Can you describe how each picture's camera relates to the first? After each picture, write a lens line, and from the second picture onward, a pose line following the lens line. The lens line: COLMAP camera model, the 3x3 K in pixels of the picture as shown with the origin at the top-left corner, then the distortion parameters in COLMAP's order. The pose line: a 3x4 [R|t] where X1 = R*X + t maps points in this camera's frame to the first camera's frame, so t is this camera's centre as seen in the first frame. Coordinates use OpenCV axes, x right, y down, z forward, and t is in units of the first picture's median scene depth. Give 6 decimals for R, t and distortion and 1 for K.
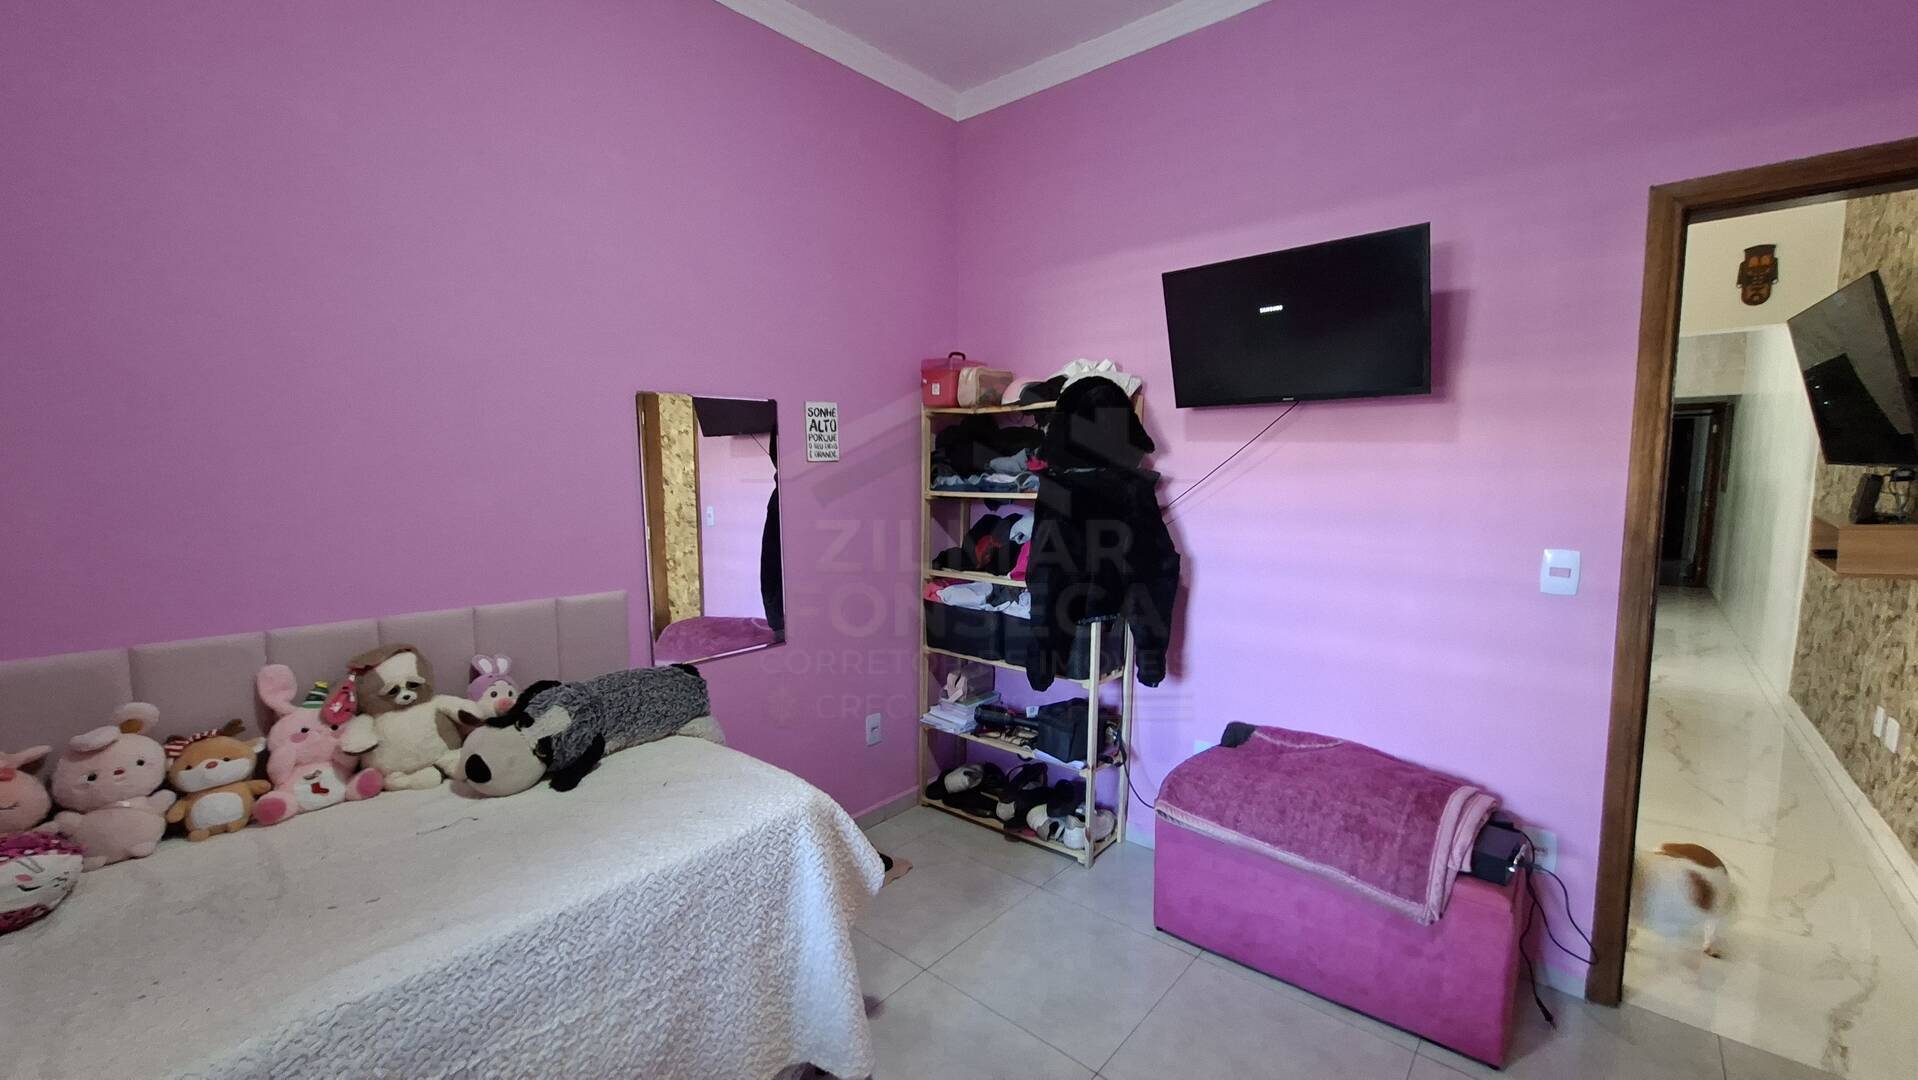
lens RADIAL K [[757.4, 0, 955.8], [0, 757.4, 561.6], [0, 0, 1]] dist [-0.001625, -0.000241]
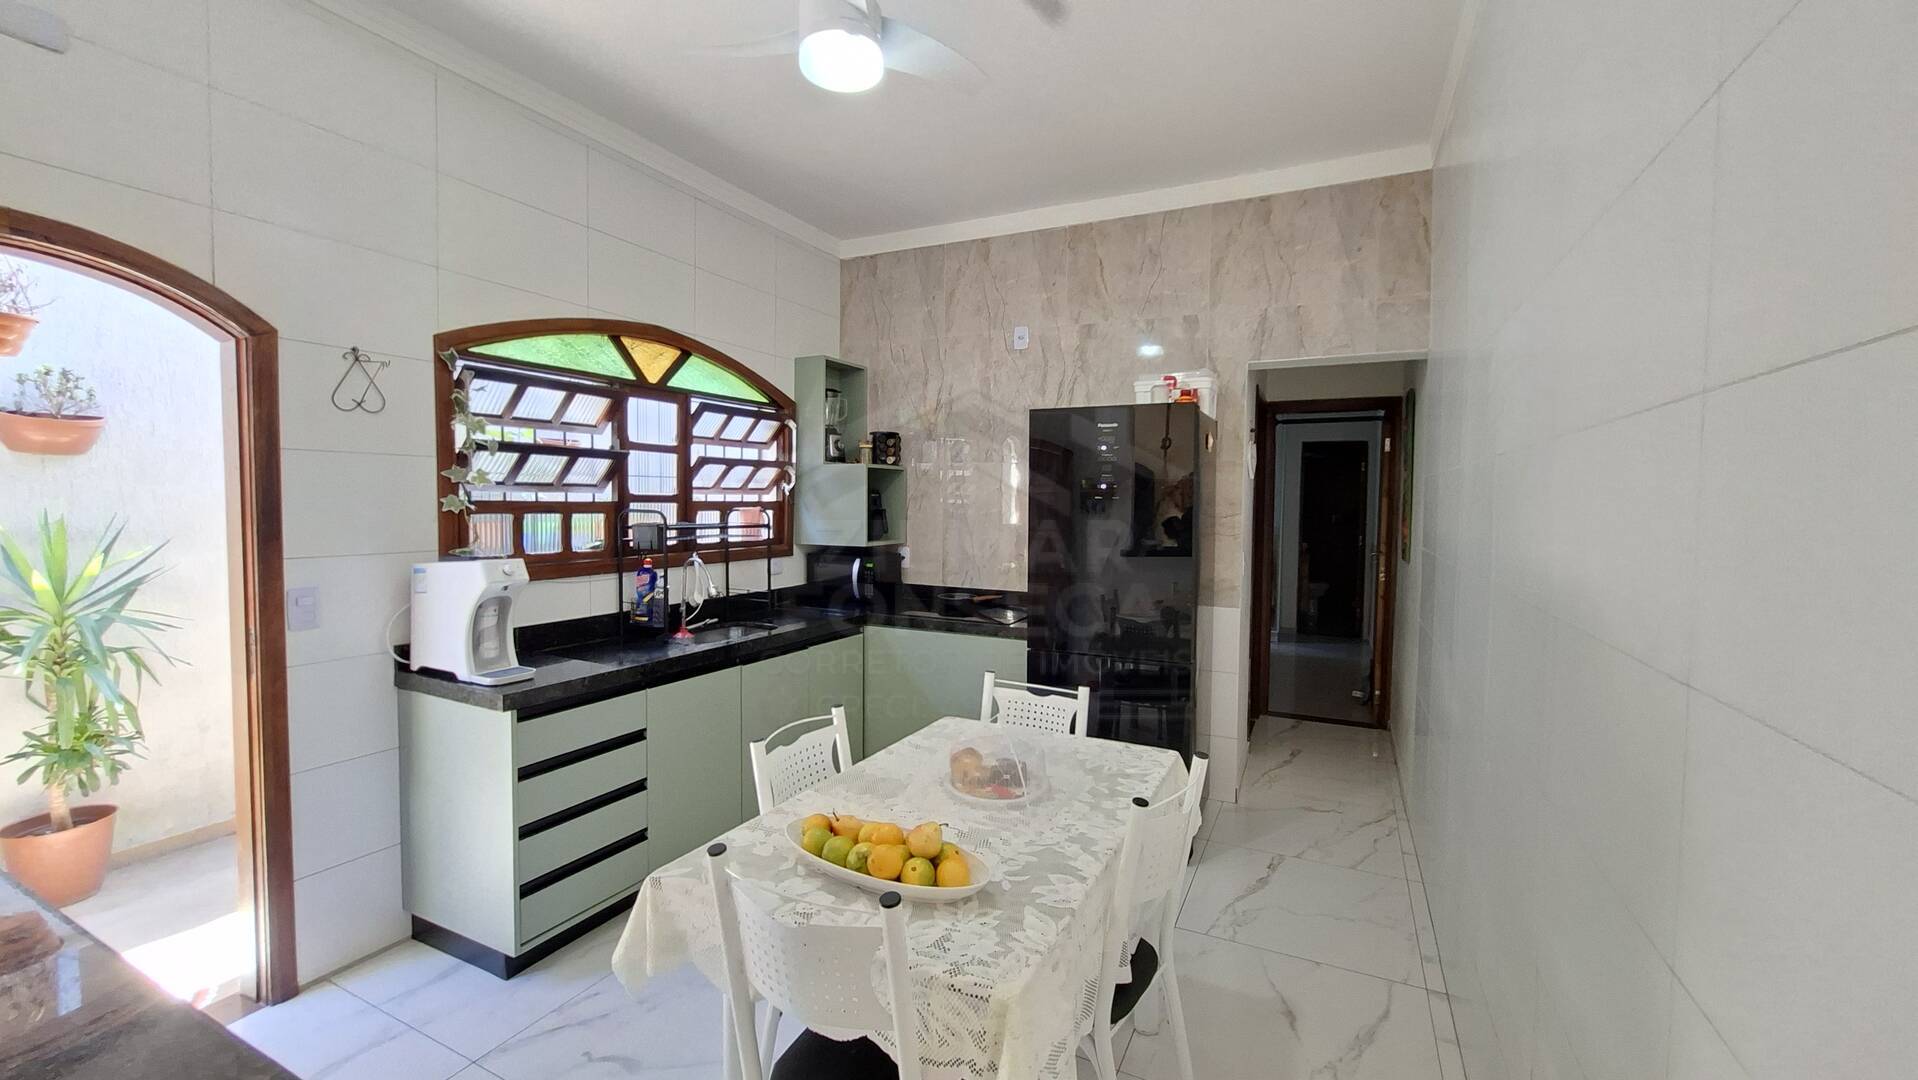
lens RADIAL K [[765.7, 0, 959.0], [0, 765.7, 540.0], [0, 0, 1]] dist [-0.000176, -0.000046]
pose [[0.966852, 0.005746, 0.255273, 1.042660], [0.011479, 0.997758, -0.065937, -0.133386], [-0.255079, 0.066682, 0.964618, 1.018020]]
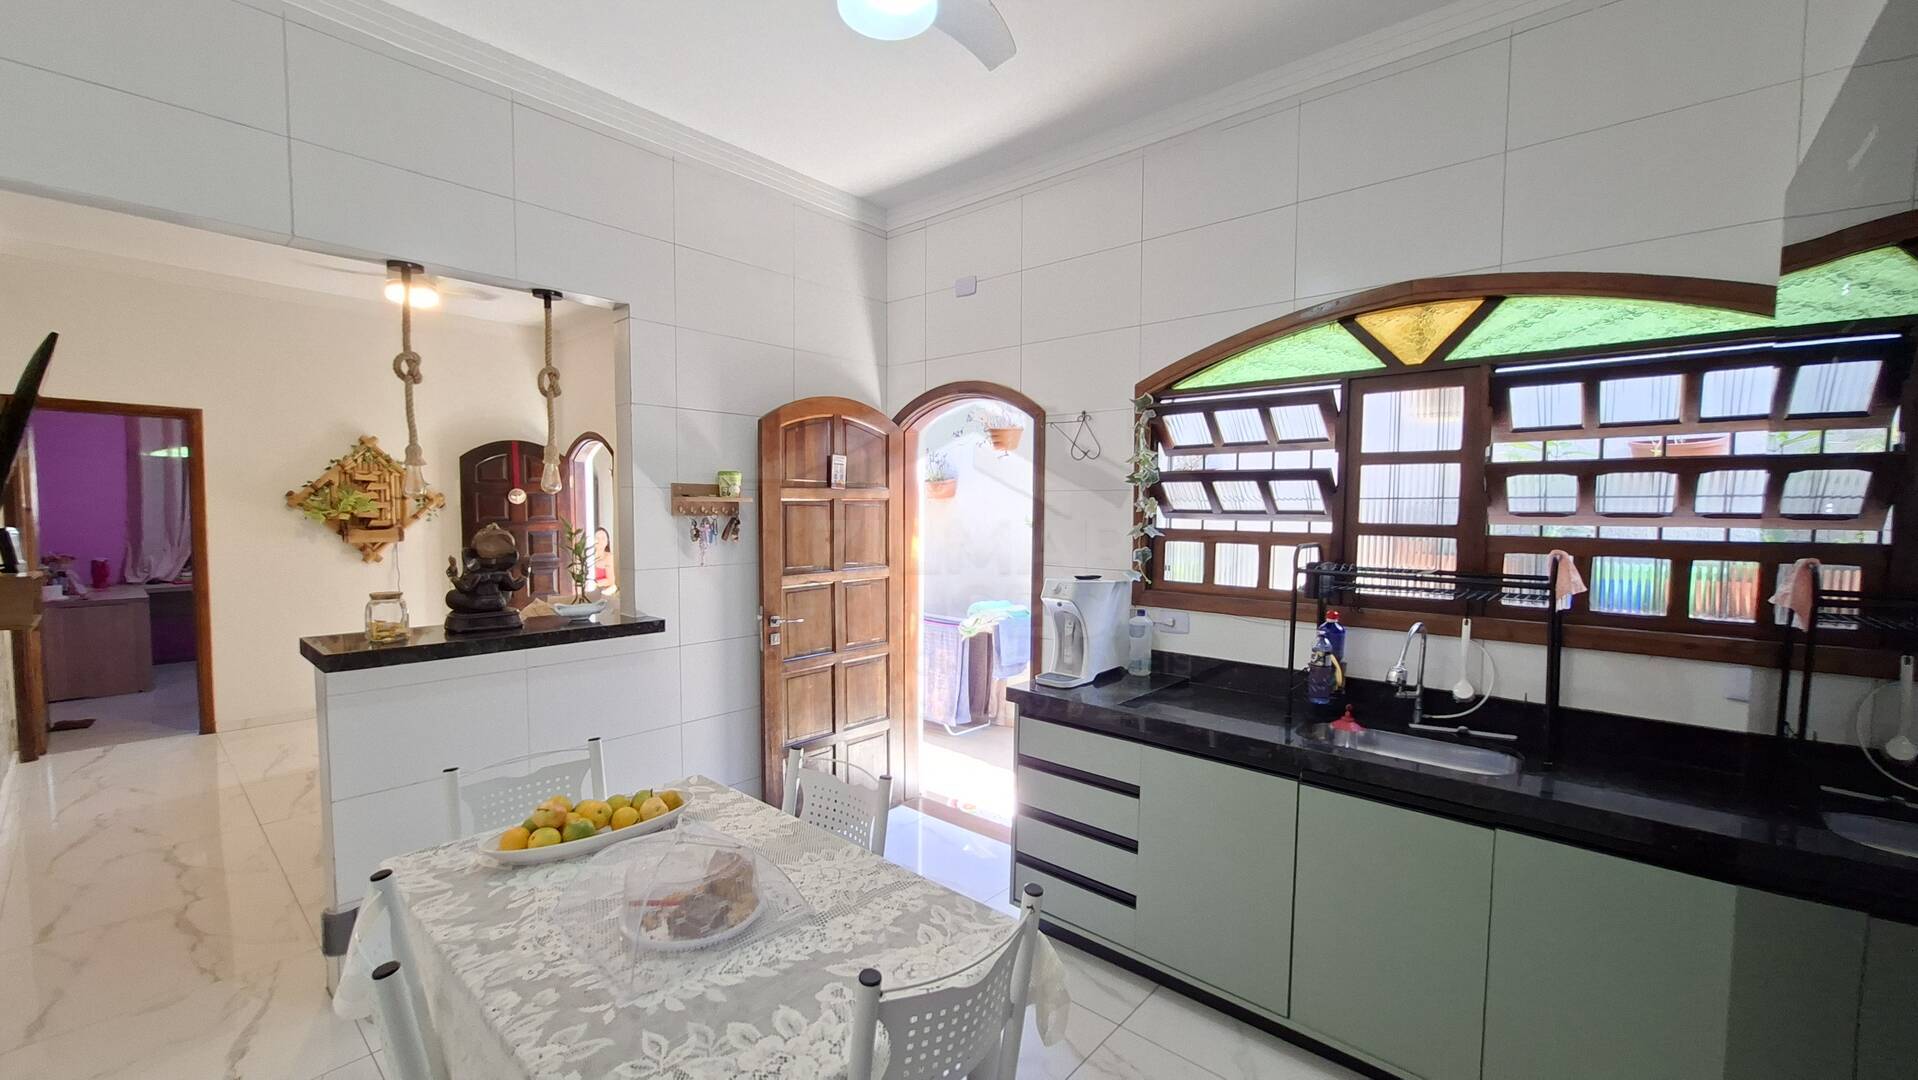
lens RADIAL K [[757.4, 0, 955.8], [0, 757.4, 561.6], [0, 0, 1]] dist [-0.001625, -0.000241]
pose [[-0.005227, 0.066859, -0.997749, 1.457750], [-0.137401, 0.988251, 0.066942, -0.197232], [0.990502, 0.137442, 0.004021, 1.503714]]
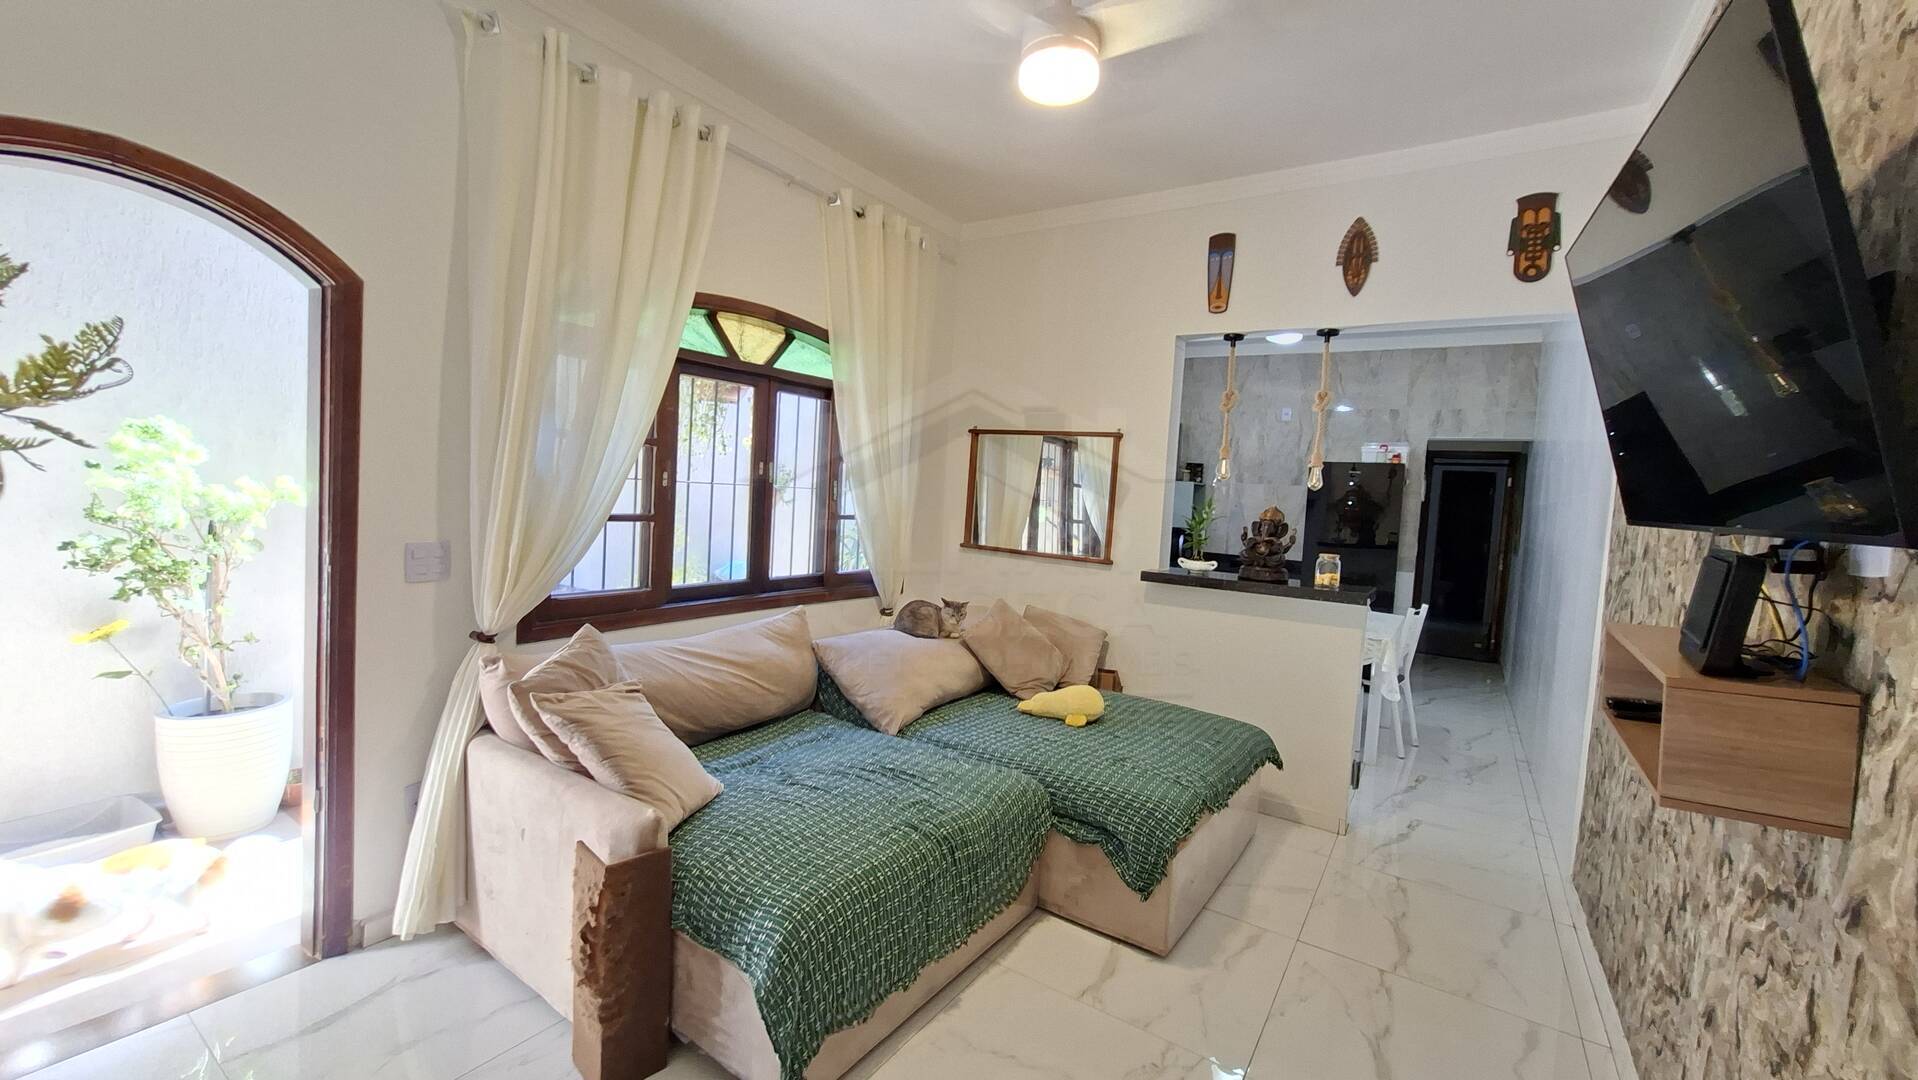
lens RADIAL K [[754.9, 0, 959.0], [0, 754.9, 540.0], [0, 0, 1]] dist [-0.010872, 0.000018]
pose [[0.989458, 0.058907, 0.132296, 0.490962], [-0.051806, 0.997058, -0.056490, -0.050574], [-0.135234, 0.049041, 0.989599, 0.431243]]
